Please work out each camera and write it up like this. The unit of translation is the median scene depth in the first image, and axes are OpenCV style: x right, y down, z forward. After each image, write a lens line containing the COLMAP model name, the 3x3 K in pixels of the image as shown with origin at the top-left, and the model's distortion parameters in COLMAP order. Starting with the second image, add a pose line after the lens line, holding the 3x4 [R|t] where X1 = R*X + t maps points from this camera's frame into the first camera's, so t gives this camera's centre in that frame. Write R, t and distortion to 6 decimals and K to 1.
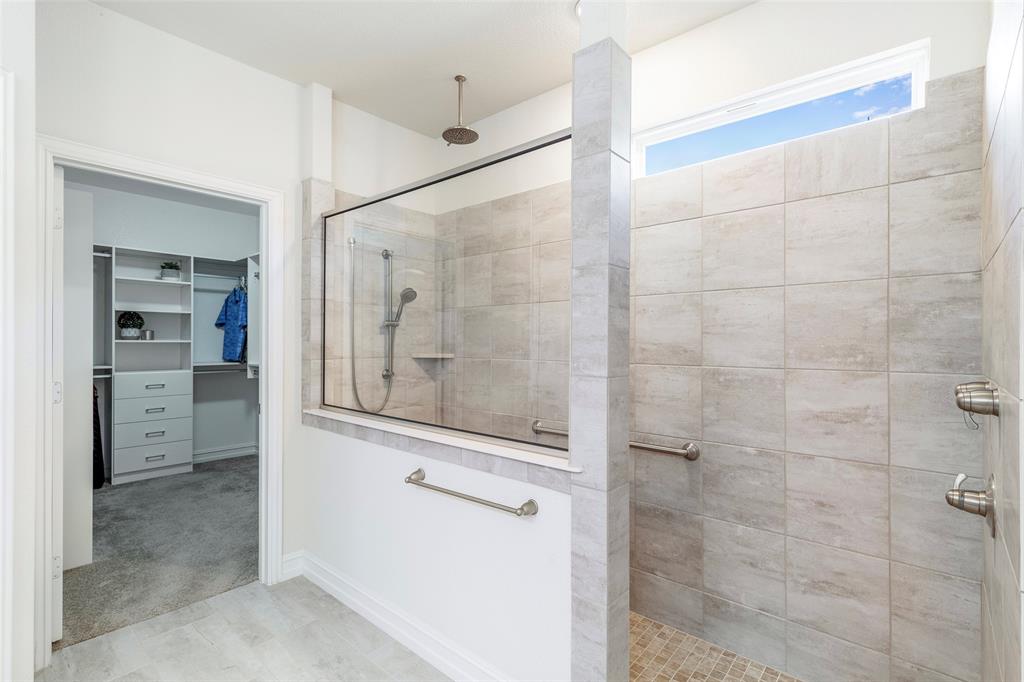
lens RADIAL K [[498.0, 0, 508.6], [0, 498.0, 341.2], [0, 0, 1]] dist [0.000639, -0.000057]
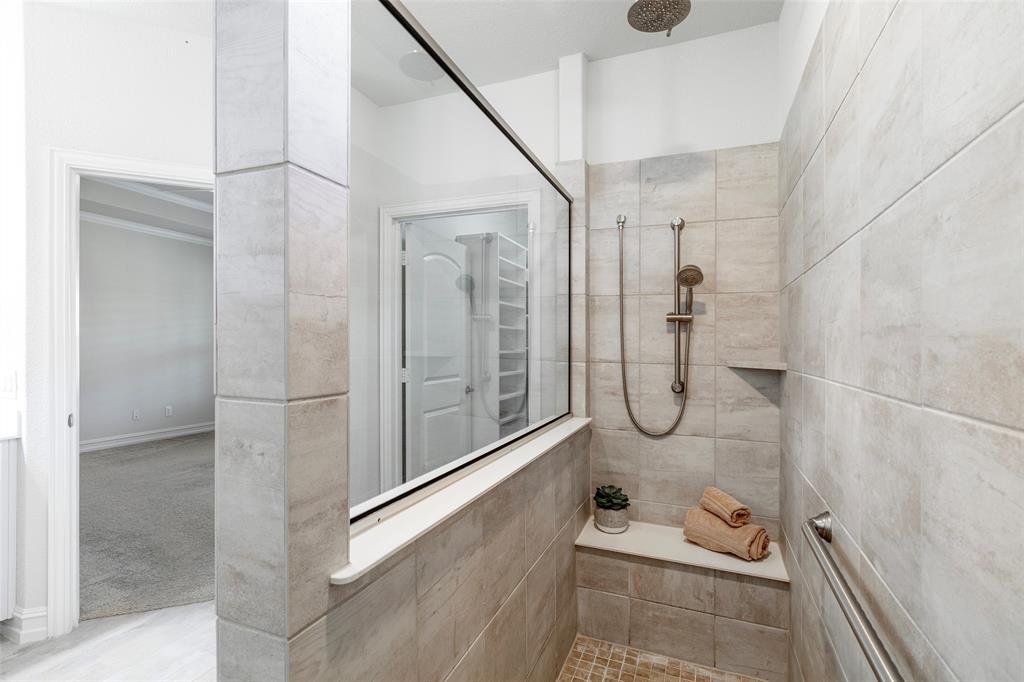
lens RADIAL K [[486.9, 0, 513.0], [0, 486.9, 341.0], [0, 0, 1]] dist [0.000099, 0.000011]
pose [[0.343167, 0.006619, -0.939251, 0.347845], [-0.009452, 0.999949, 0.003593, -0.002133], [0.939227, 0.007645, 0.343212, 0.522027]]
